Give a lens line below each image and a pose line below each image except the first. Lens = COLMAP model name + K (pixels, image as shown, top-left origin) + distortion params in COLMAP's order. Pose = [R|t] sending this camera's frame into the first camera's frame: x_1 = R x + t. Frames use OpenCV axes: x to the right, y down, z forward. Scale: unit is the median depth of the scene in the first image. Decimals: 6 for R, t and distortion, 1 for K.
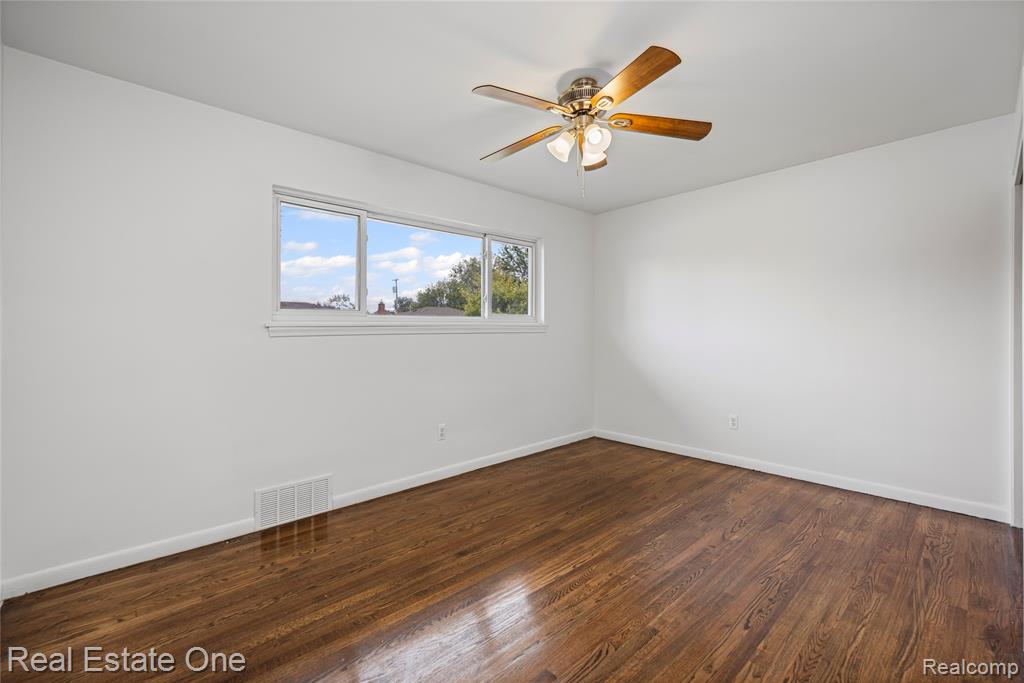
lens RADIAL K [[444.6, 0, 511.1], [0, 444.6, 337.3], [0, 0, 1]] dist [0.003527, -0.000095]
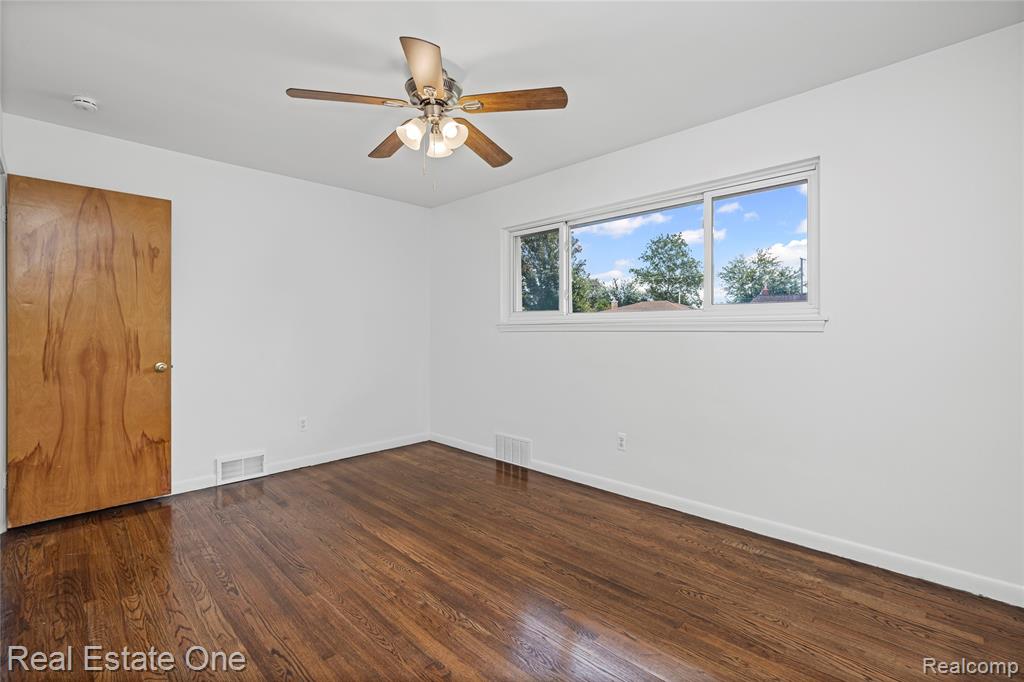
lens RADIAL K [[466.5, 0, 505.7], [0, 466.5, 331.5], [0, 0, 1]] dist [0.017052, -0.000973]
pose [[0.030167, 0.012906, -0.999462, 1.043334], [-0.008880, 0.999881, 0.012644, -0.024731], [0.999505, 0.008494, 0.030279, 0.993480]]
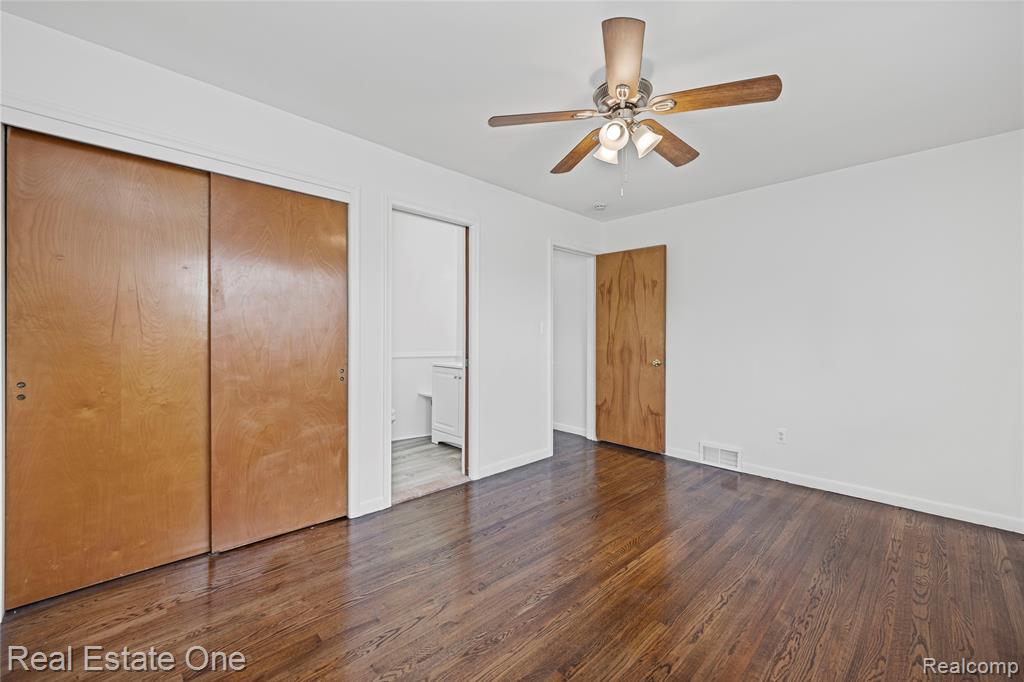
lens RADIAL K [[407.9, 0, 506.8], [0, 407.9, 338.6], [0, 0, 1]] dist [-0.003971, 0.000037]
pose [[-0.999888, -0.005394, -0.013945, 0.371404], [-0.005649, 0.999816, 0.018325, -0.022950], [0.013843, 0.018402, -0.999735, 1.652208]]
